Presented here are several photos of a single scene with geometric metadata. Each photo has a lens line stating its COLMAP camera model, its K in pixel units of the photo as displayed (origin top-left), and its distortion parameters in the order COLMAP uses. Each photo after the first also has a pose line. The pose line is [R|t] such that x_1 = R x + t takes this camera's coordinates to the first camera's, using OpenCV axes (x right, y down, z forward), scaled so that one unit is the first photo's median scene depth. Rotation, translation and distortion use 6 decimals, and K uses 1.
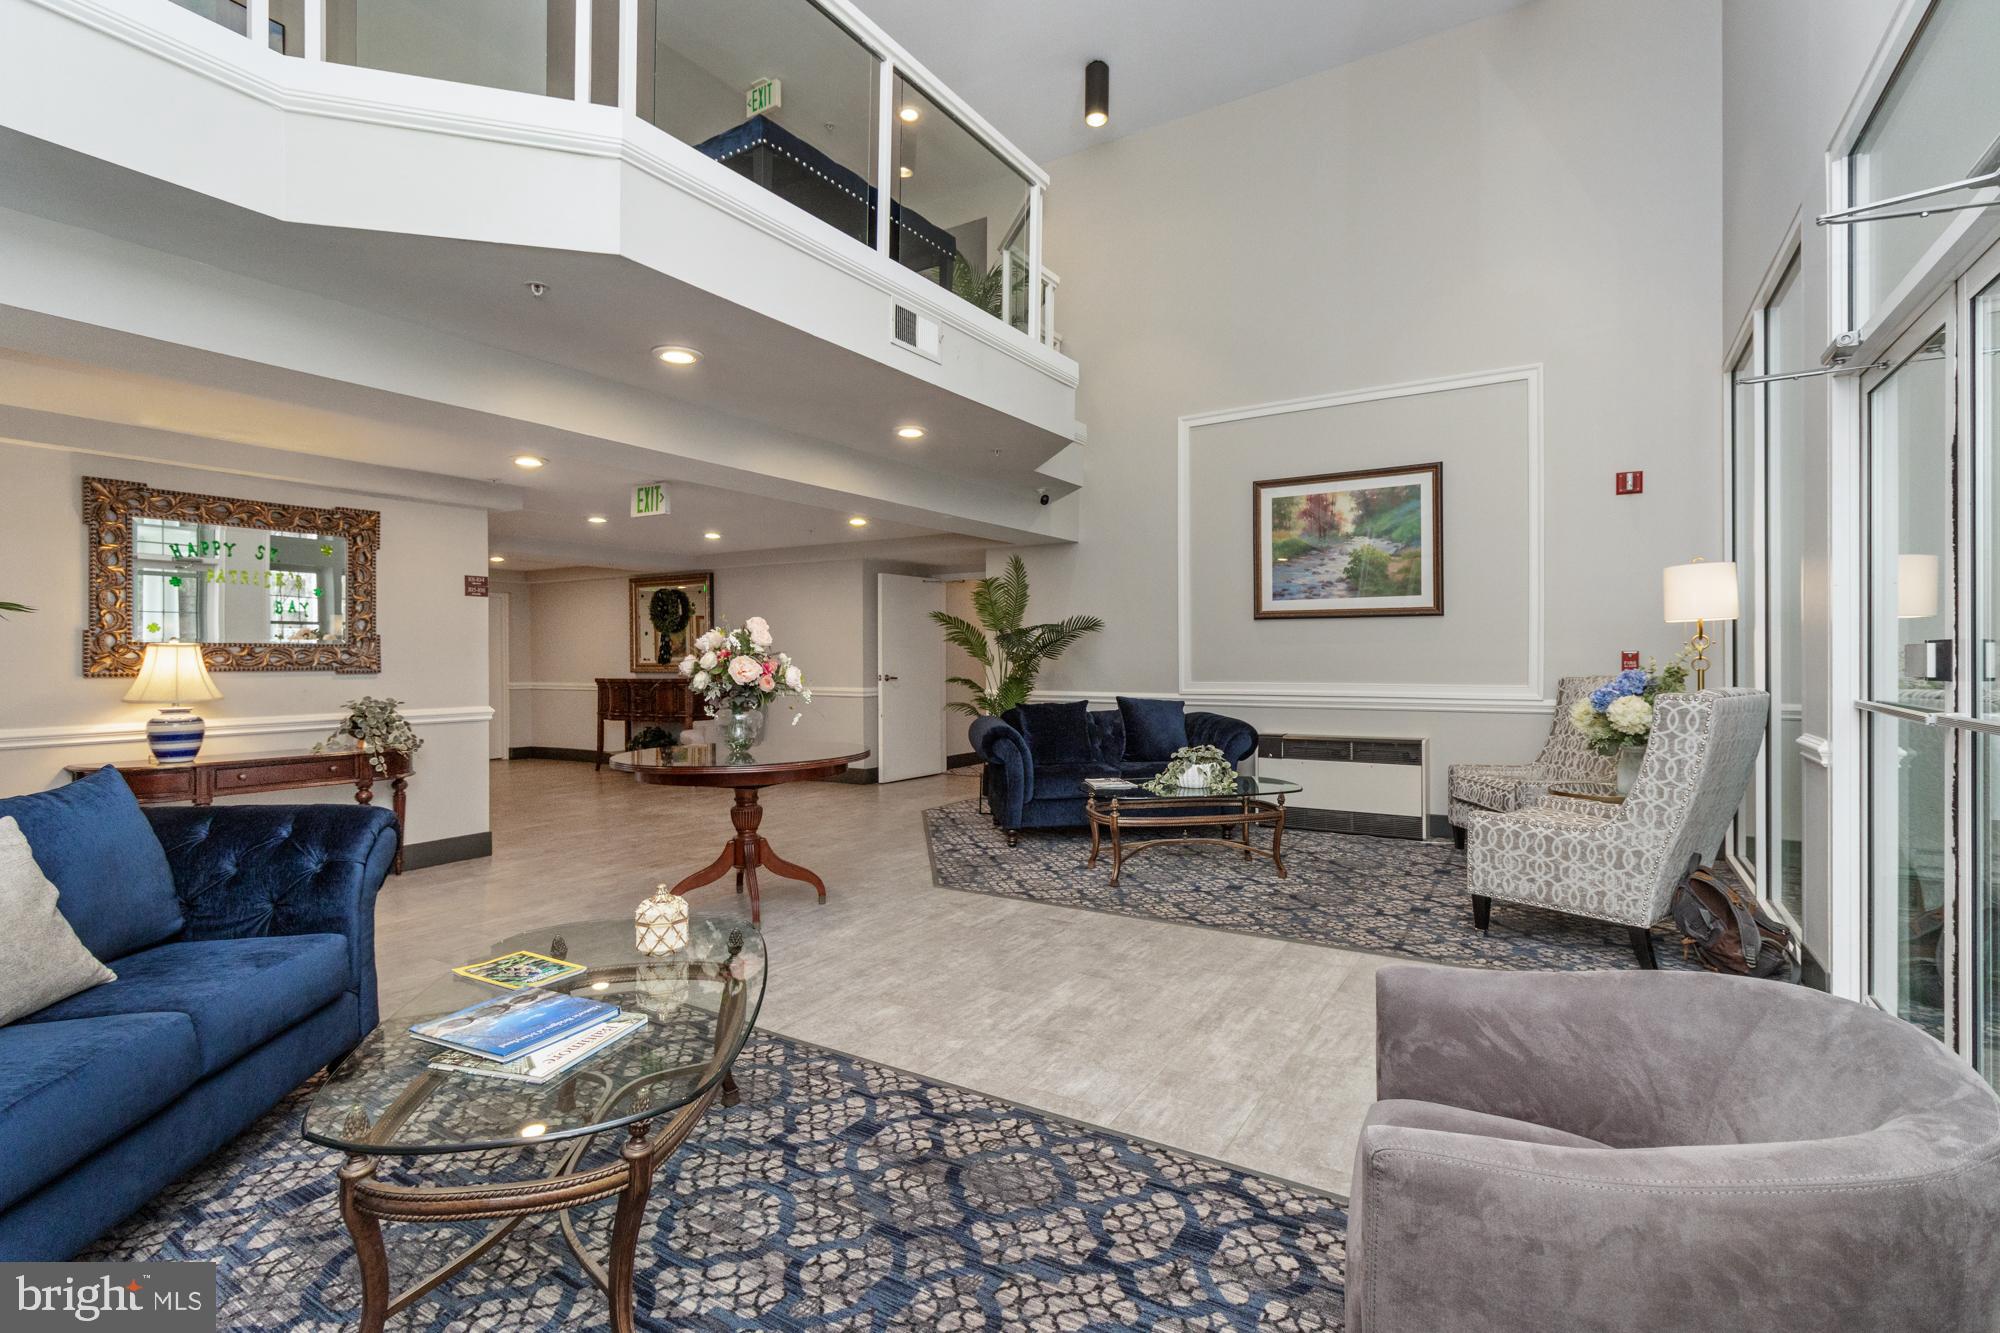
lens RADIAL K [[928.4, 0, 1000.0], [0, 928.4, 666.5], [0, 0, 1]] dist [-0.008861, 0.000272]
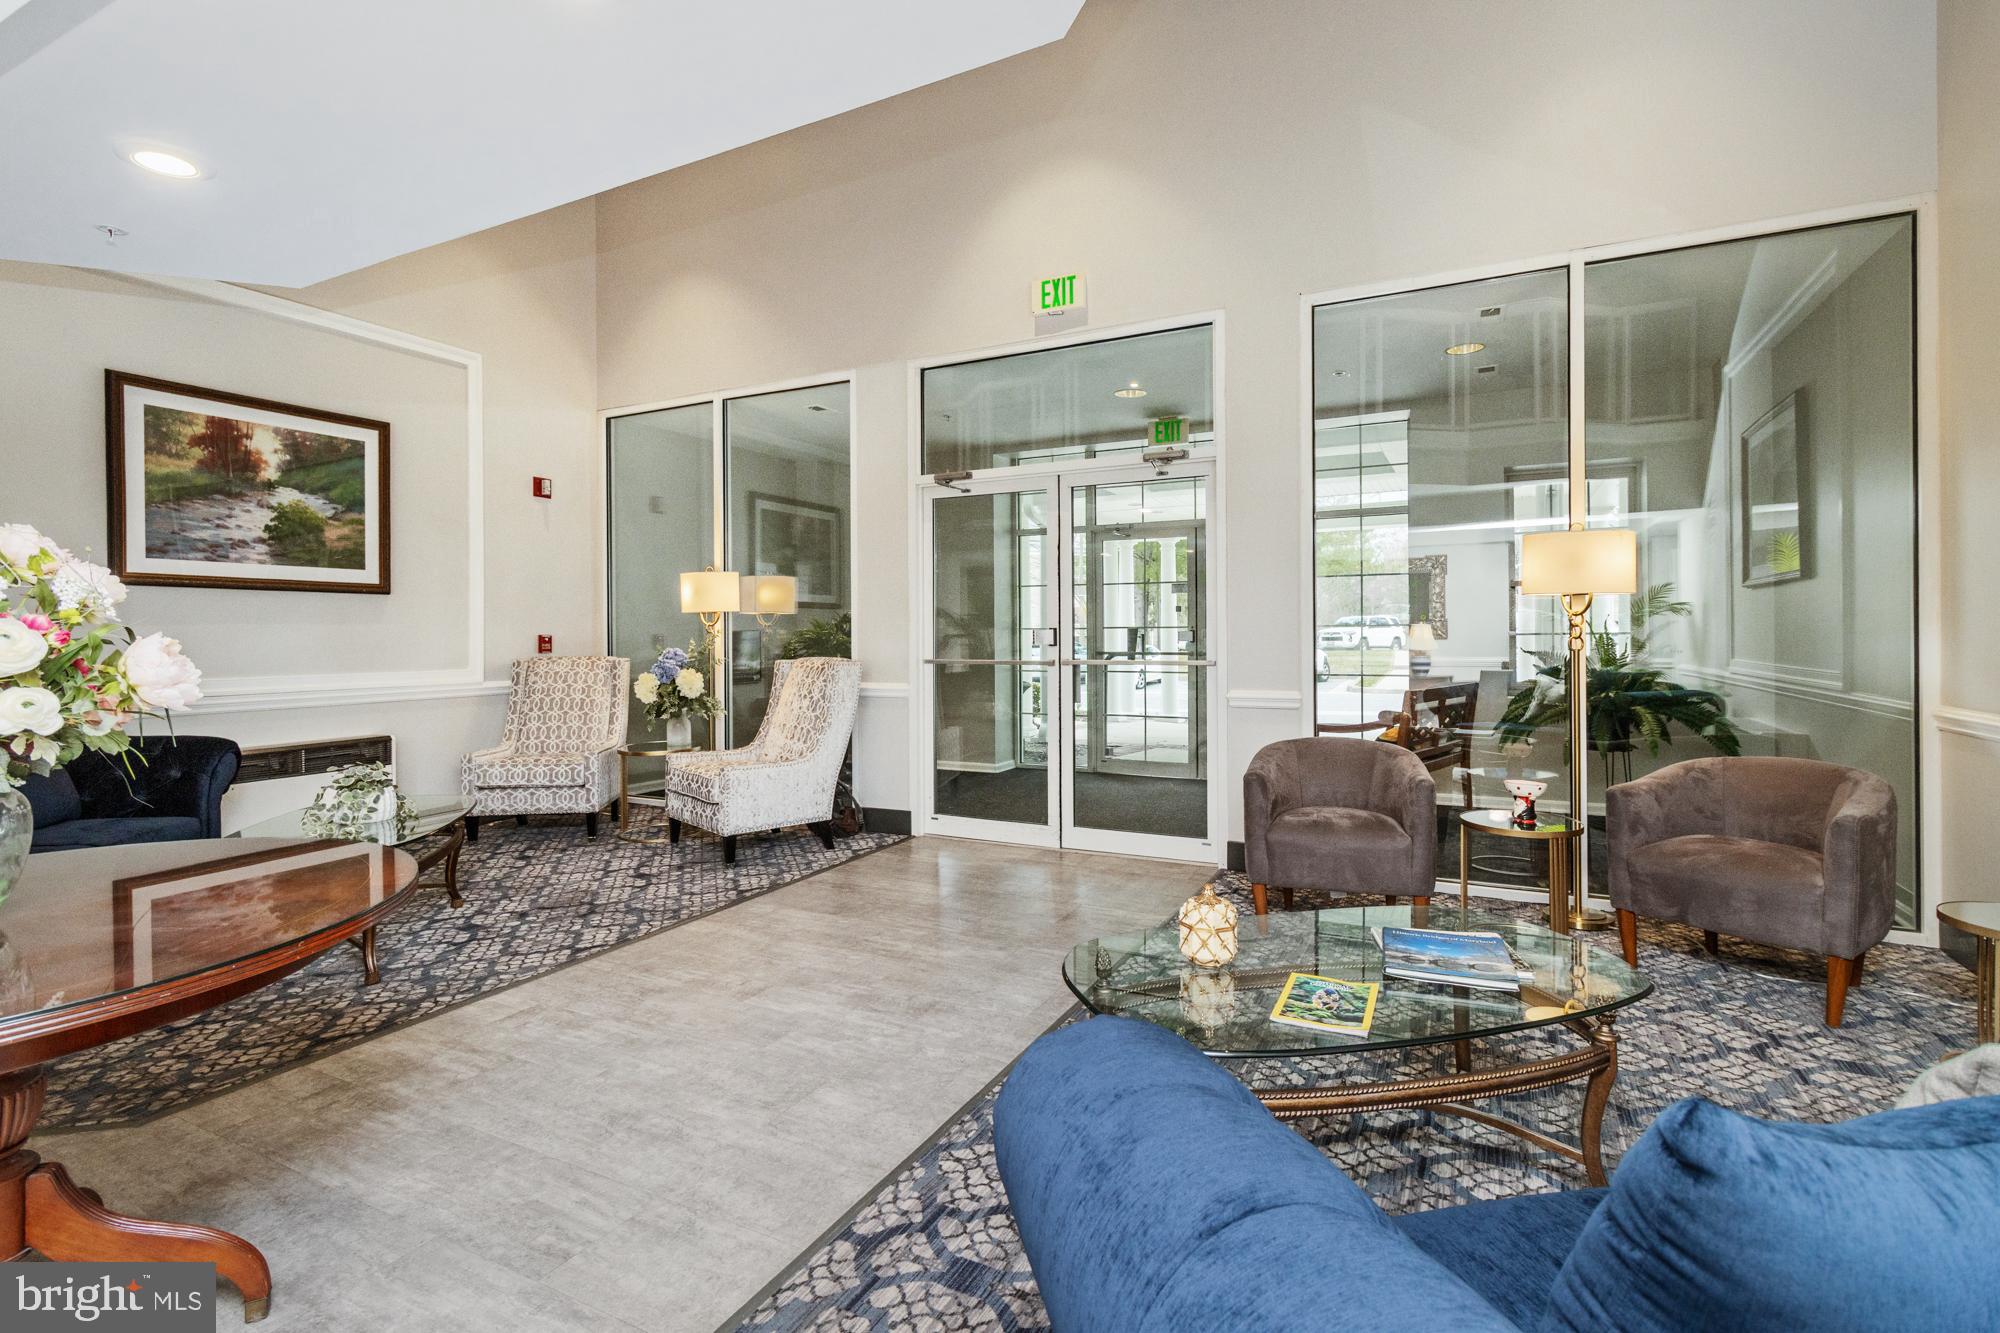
lens RADIAL K [[935.3, 0, 1015.9], [0, 935.3, 639.1], [0, 0, 1]] dist [0.002236, 0.000487]
pose [[-0.093395, -0.001062, 0.995629, -0.657707], [0.016276, 0.999864, 0.002593, -0.006010], [-0.995496, 0.016447, -0.093365, 0.662486]]
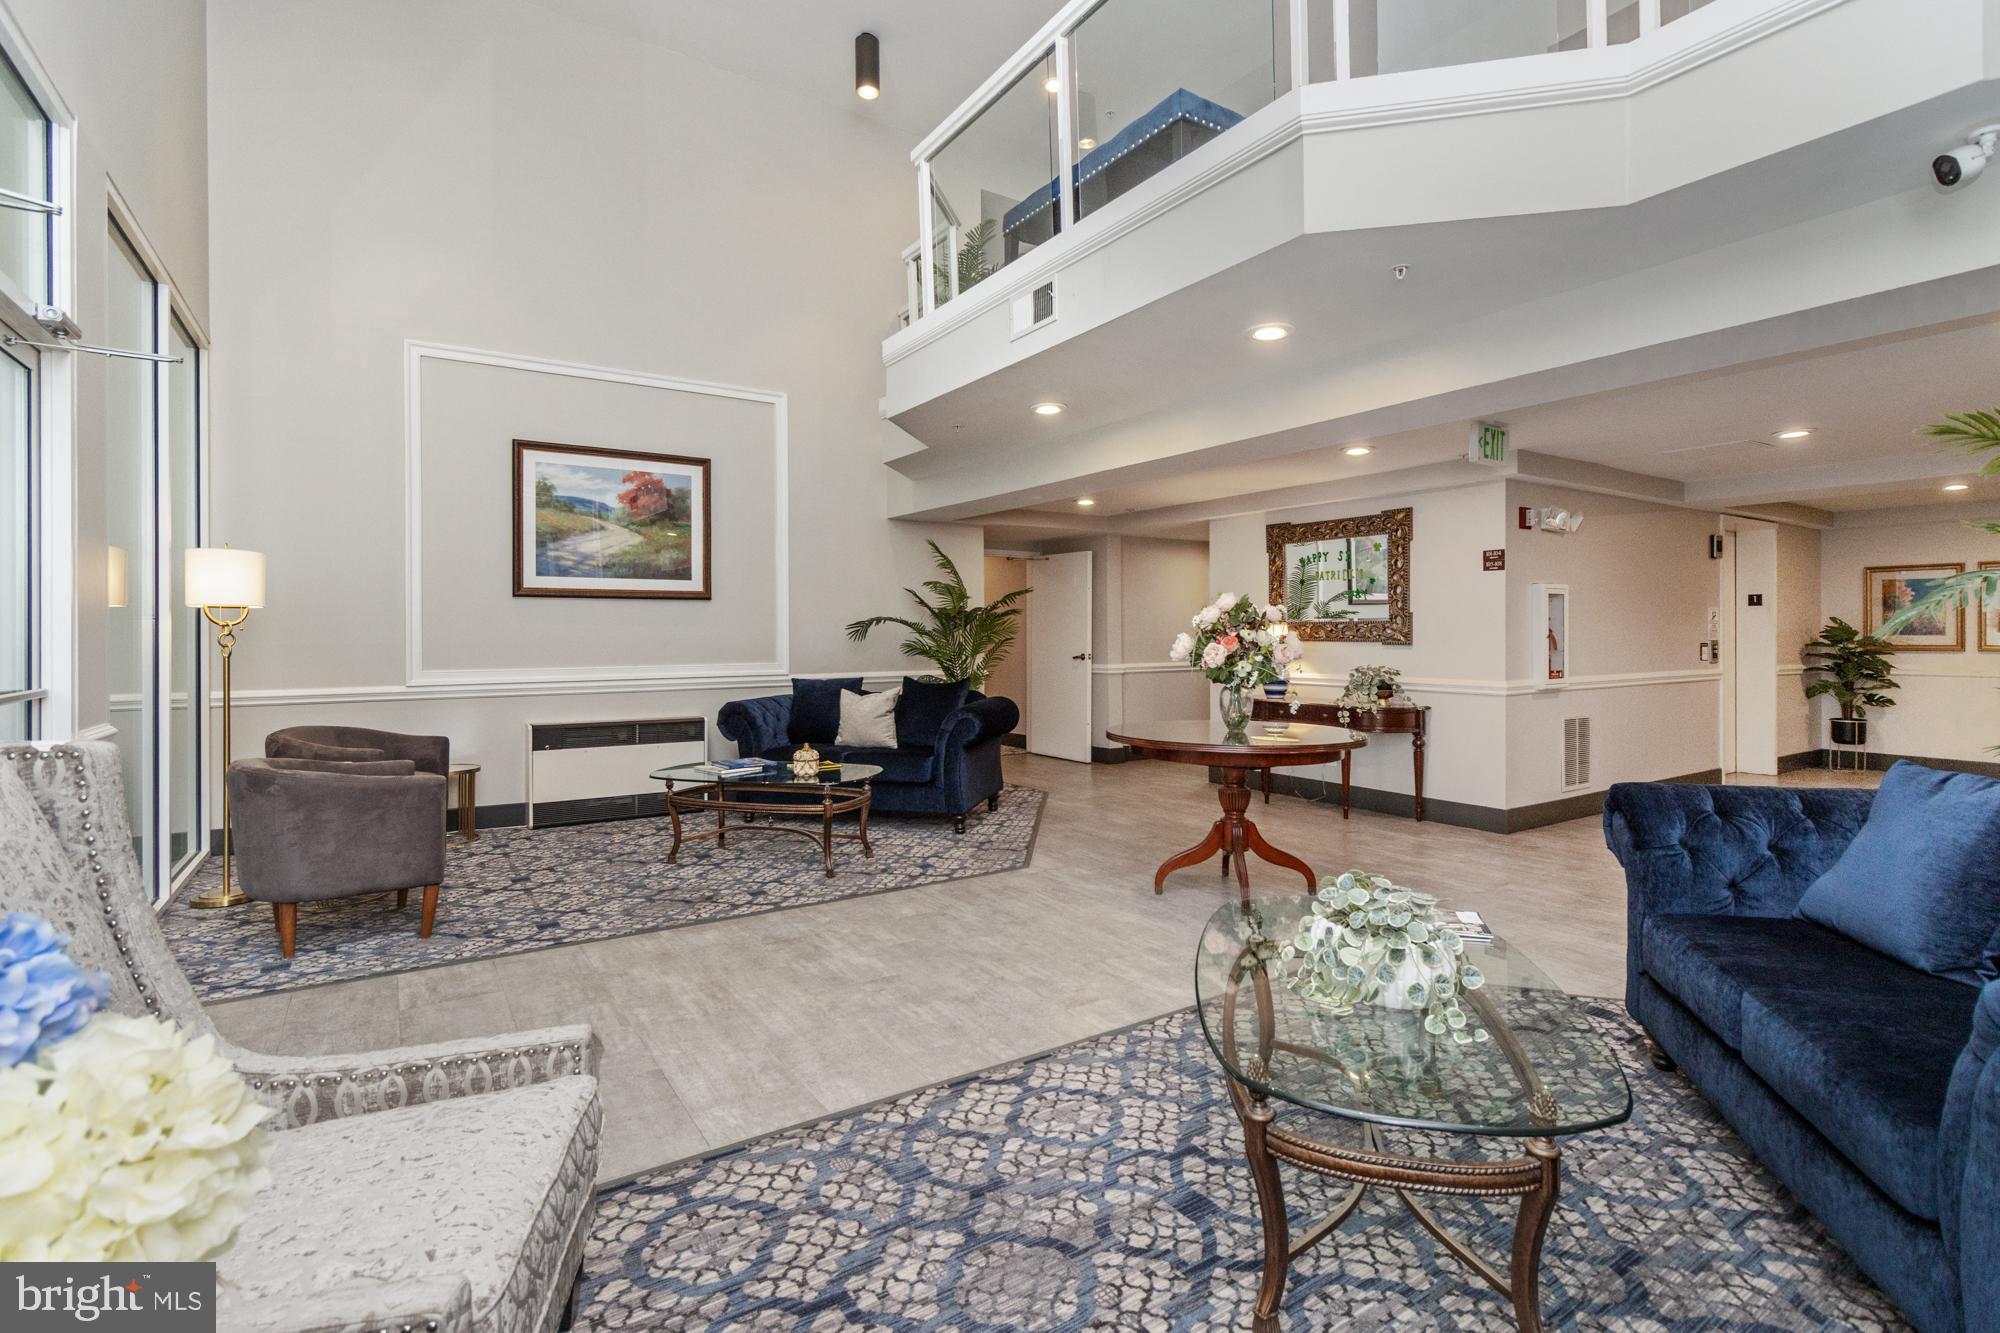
lens RADIAL K [[935.3, 0, 1015.9], [0, 935.3, 639.1], [0, 0, 1]] dist [0.002236, 0.000487]
pose [[-0.408199, 0.011415, -0.912822, 0.724683], [-0.002431, 0.999905, 0.013591, -0.017787], [0.912890, 0.007767, -0.408132, 1.205979]]
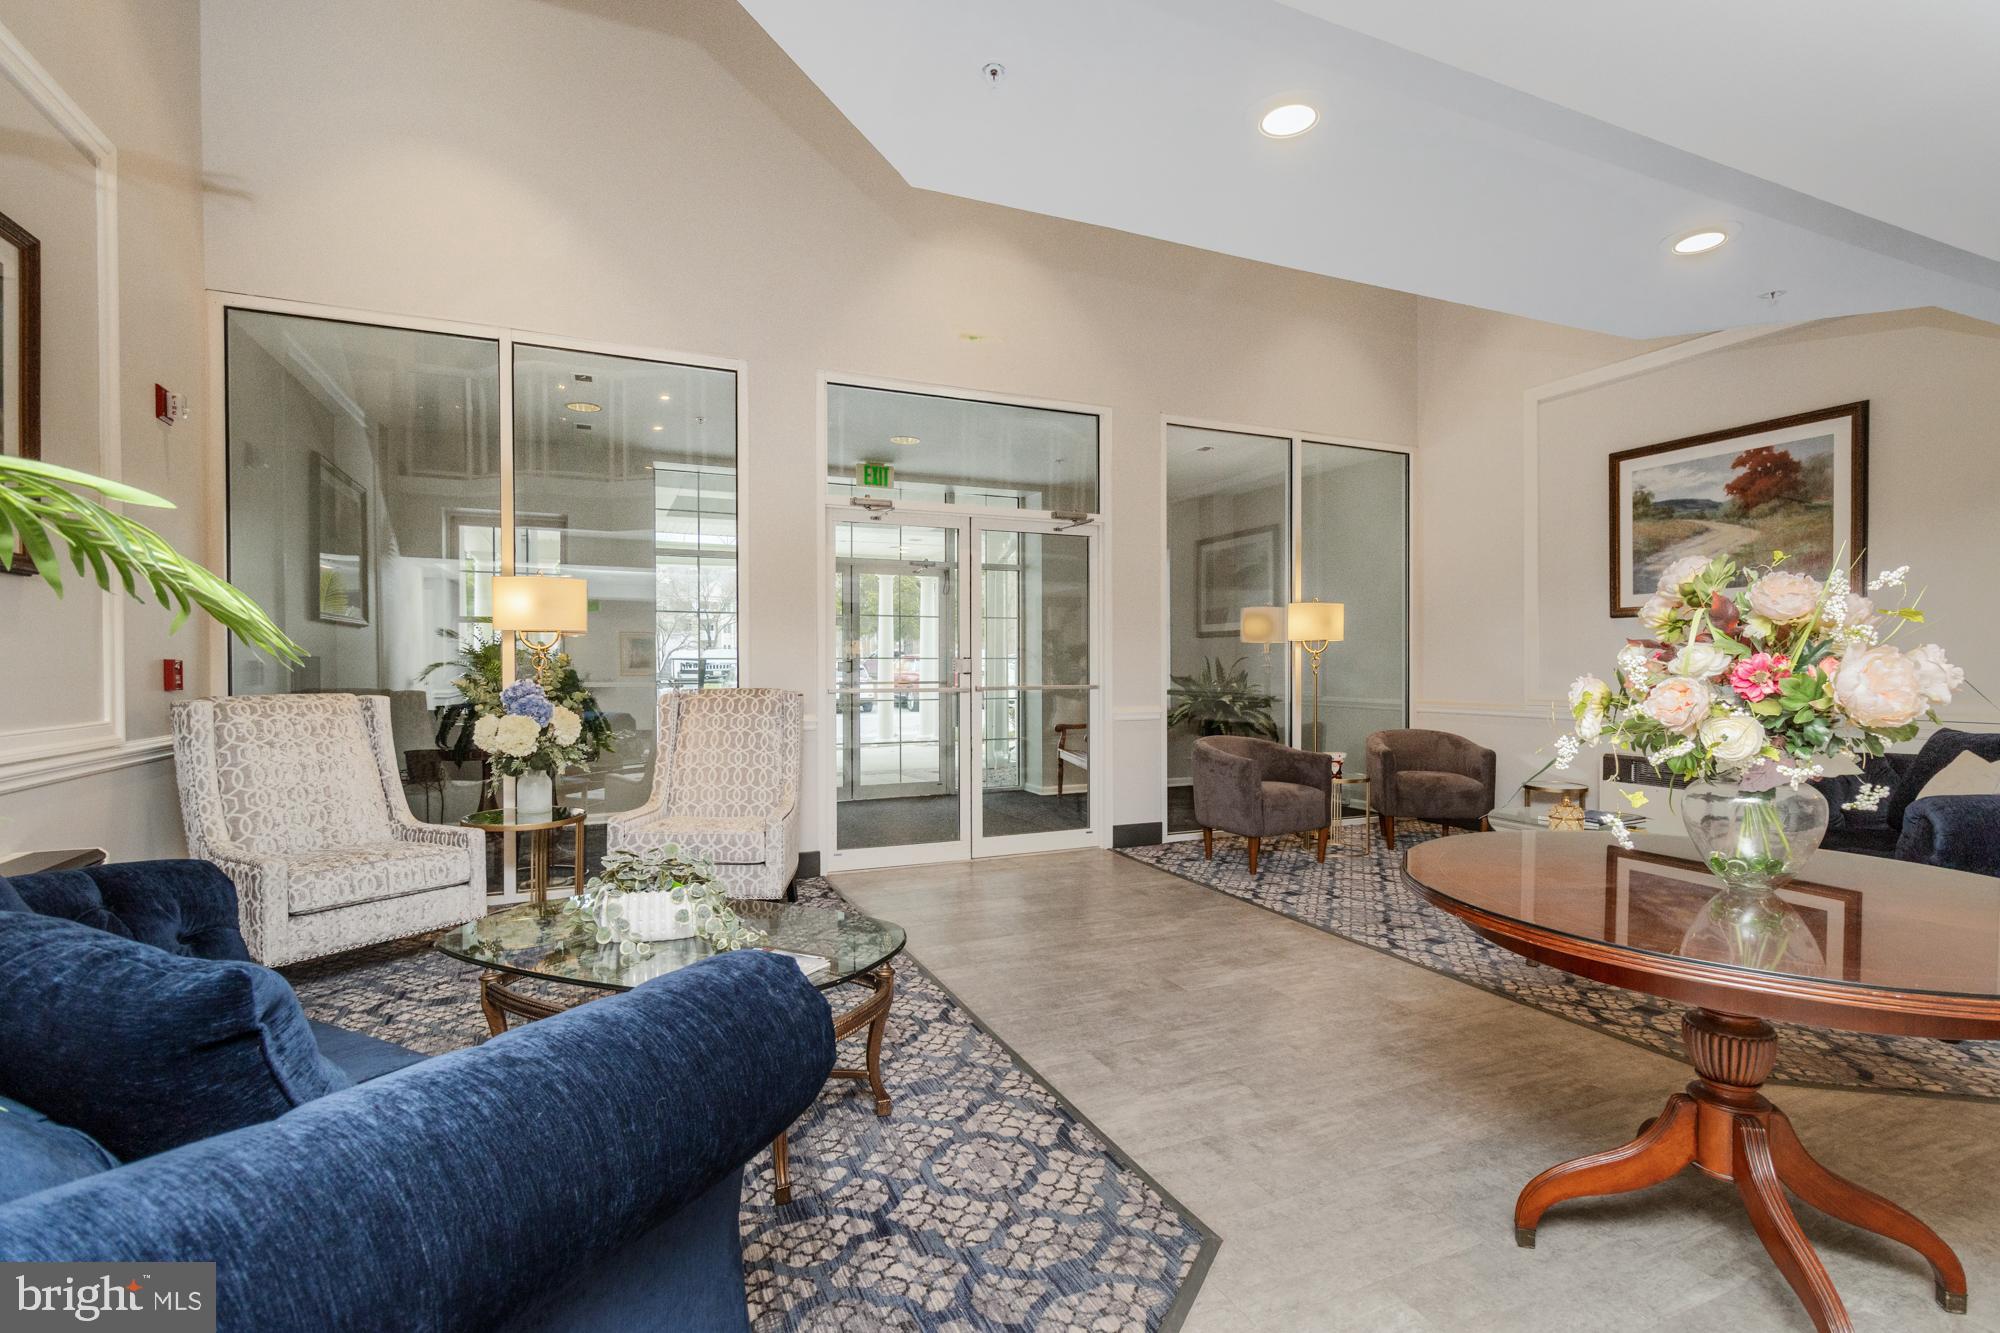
lens RADIAL K [[928.4, 0, 1000.0], [0, 928.4, 666.5], [0, 0, 1]] dist [-0.008861, 0.000272]
pose [[-0.826782, 0.005586, 0.562495, -0.240828], [0.013185, 0.999868, 0.009451, -0.014033], [-0.562368, 0.015230, -0.826747, 1.533898]]
